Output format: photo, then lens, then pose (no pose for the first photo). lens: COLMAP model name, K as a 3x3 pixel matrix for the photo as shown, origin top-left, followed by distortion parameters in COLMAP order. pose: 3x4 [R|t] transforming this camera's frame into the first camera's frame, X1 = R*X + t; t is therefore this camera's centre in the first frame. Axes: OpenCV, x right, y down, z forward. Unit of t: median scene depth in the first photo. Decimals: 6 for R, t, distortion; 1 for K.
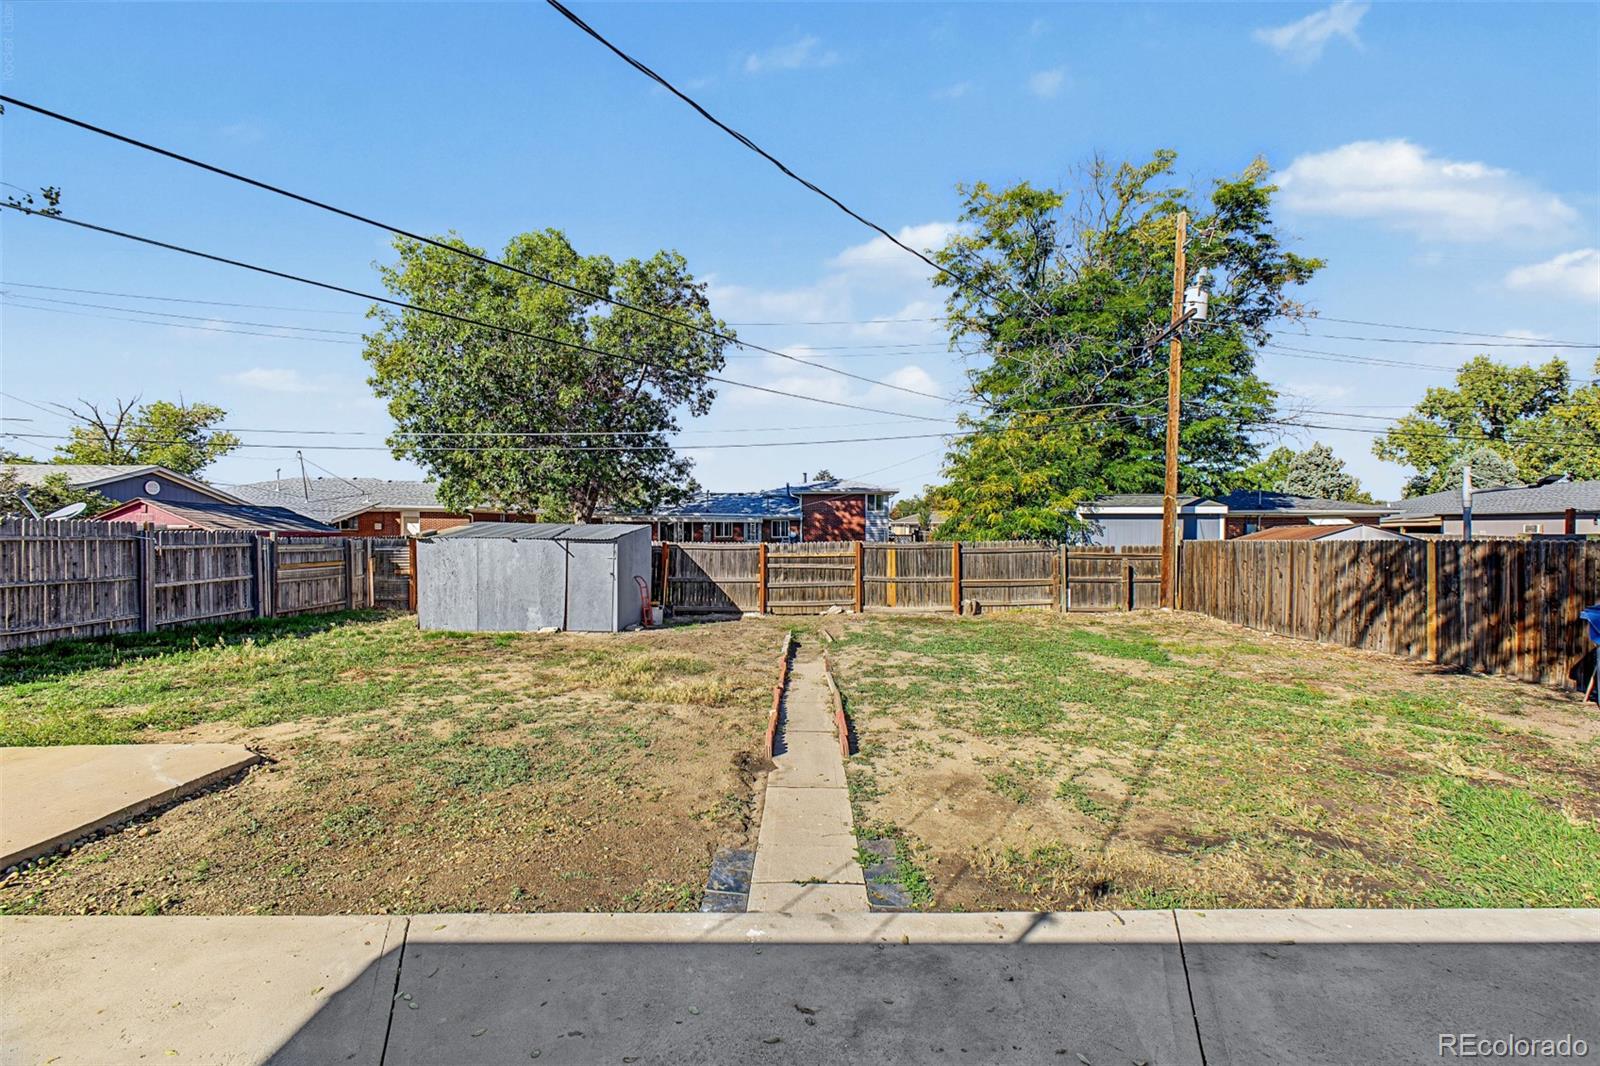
lens RADIAL K [[621.0, 0, 800.0], [0, 621.0, 533.0], [0, 0, 1]] dist [0.011906, -0.003251]
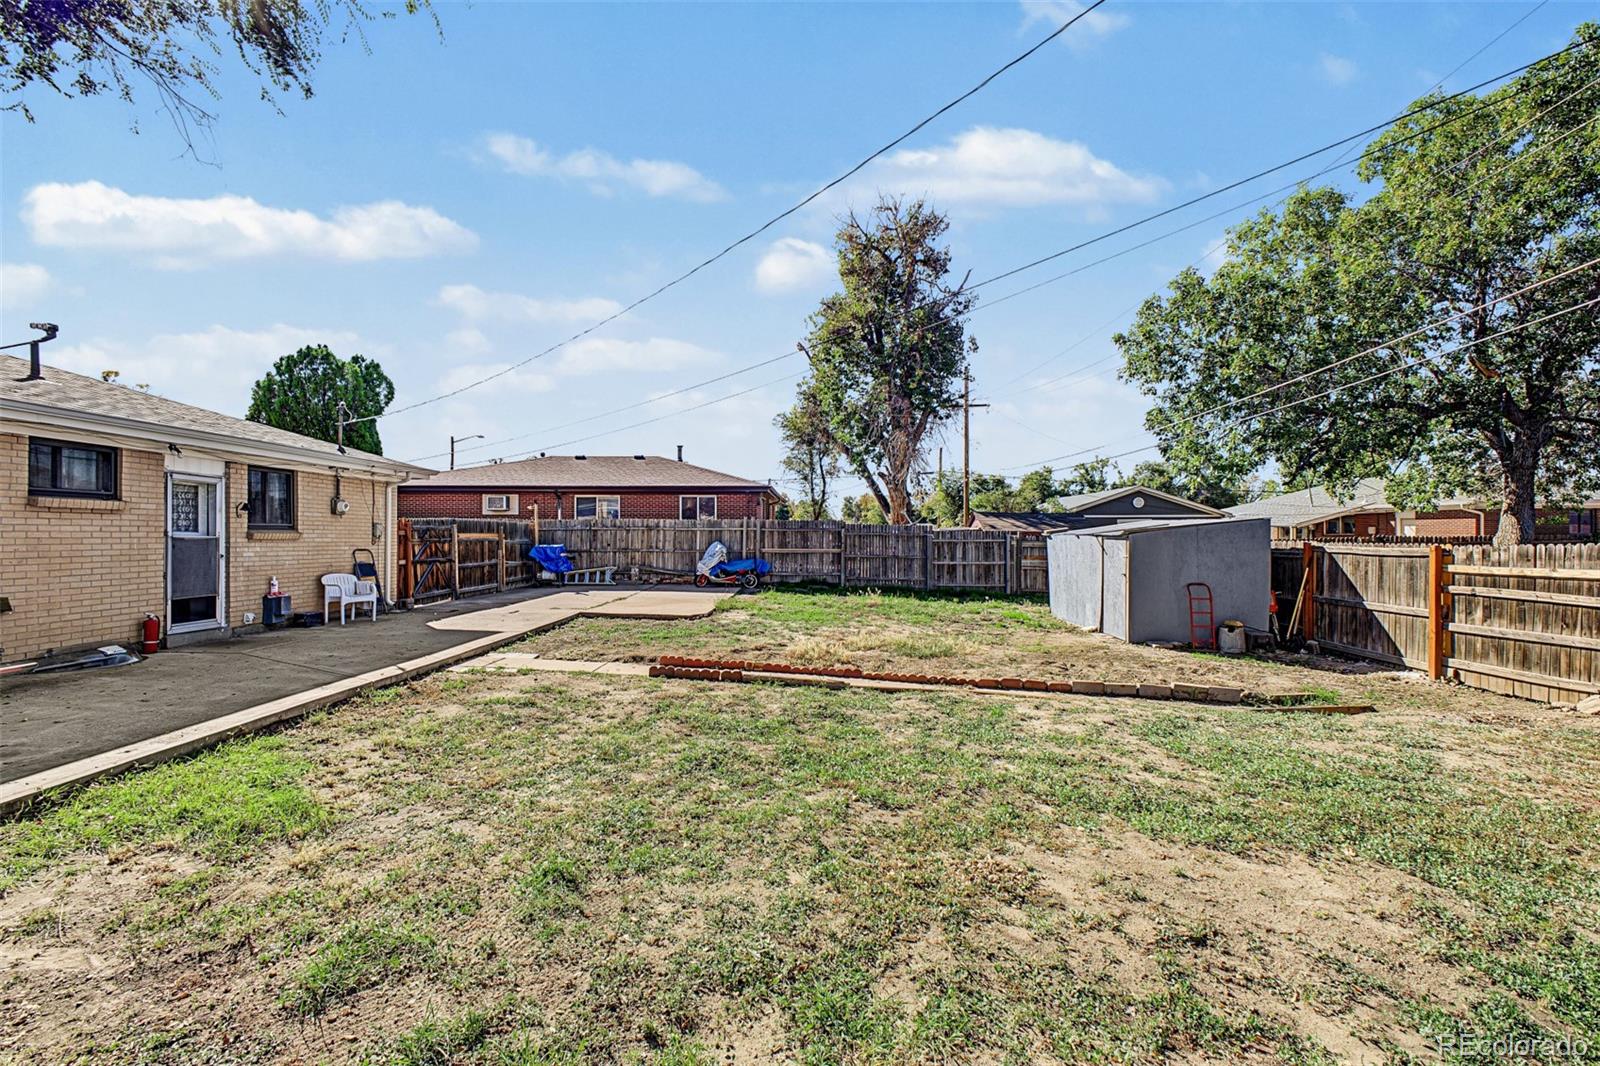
lens RADIAL K [[655.4, 0, 800.0], [0, 655.4, 533.0], [0, 0, 1]] dist [0.000587, 0.000029]
pose [[-0.050627, -0.009614, -0.998671, 0.526352], [-0.007979, 0.999926, -0.009222, 0.015059], [0.998686, 0.007502, -0.050700, 0.485793]]
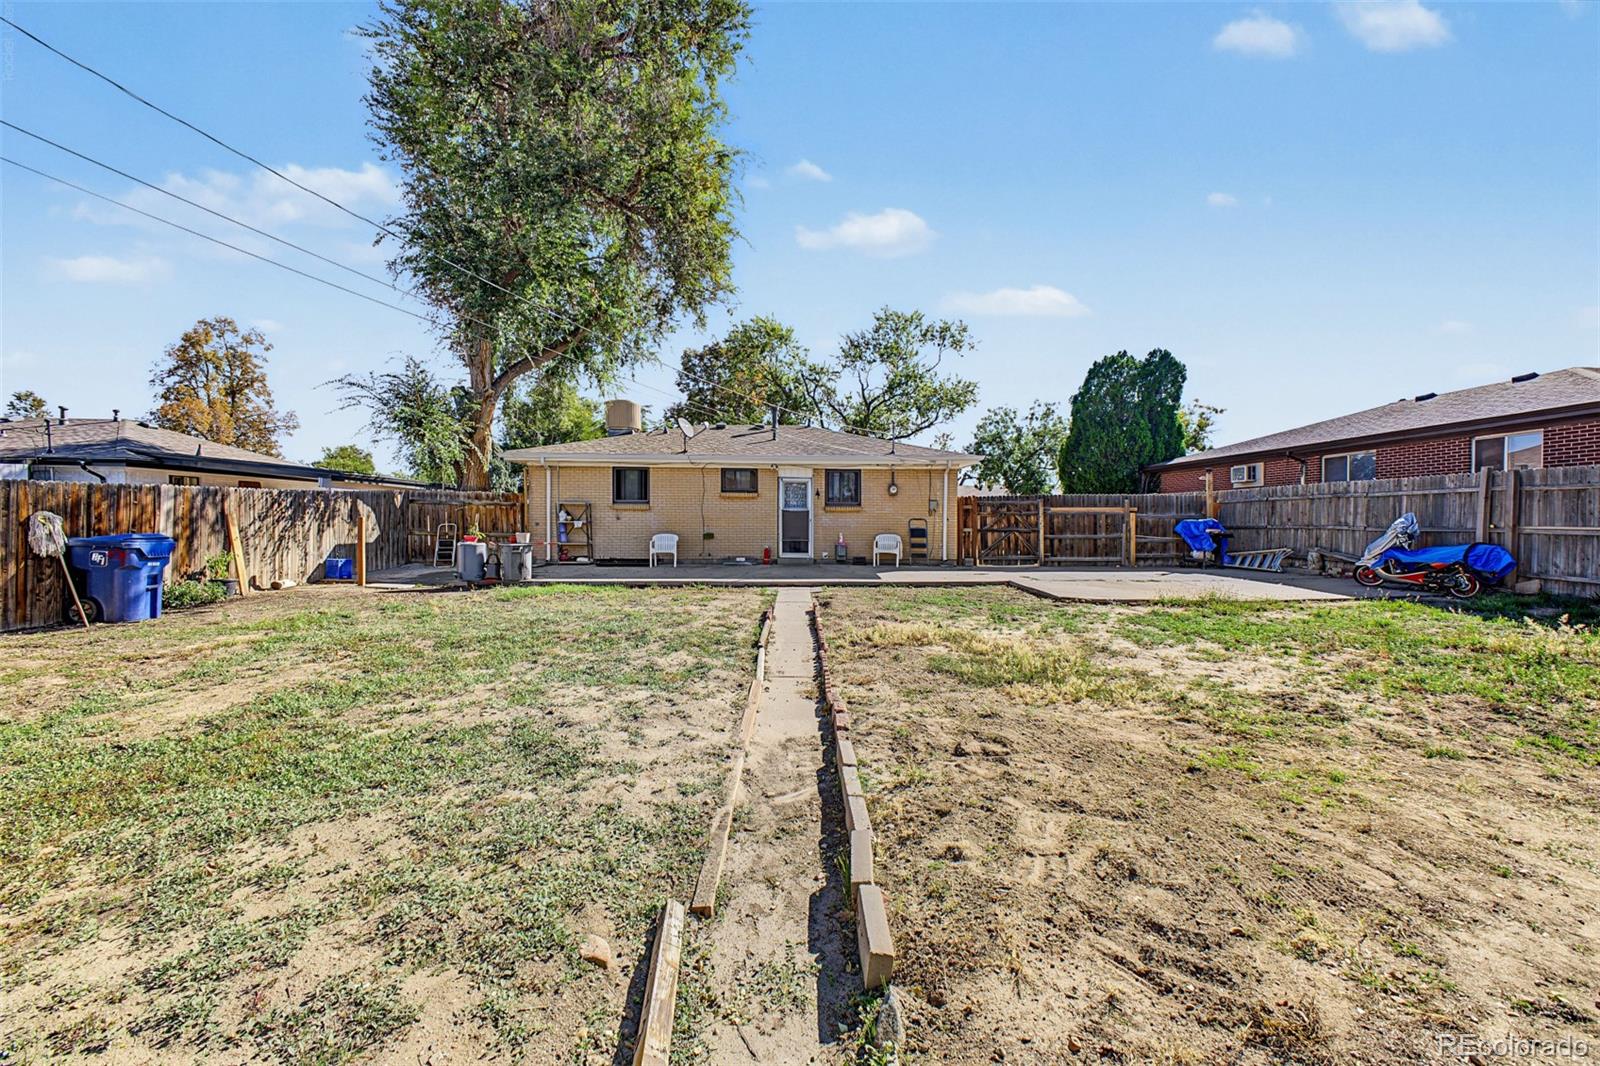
lens RADIAL K [[621.0, 0, 800.0], [0, 621.0, 533.0], [0, 0, 1]] dist [0.011906, -0.003251]
pose [[-0.999910, -0.006861, 0.011571, -0.013703], [-0.006569, 0.999663, 0.025100, 0.029968], [-0.011739, 0.025021, -0.999618, 0.967379]]
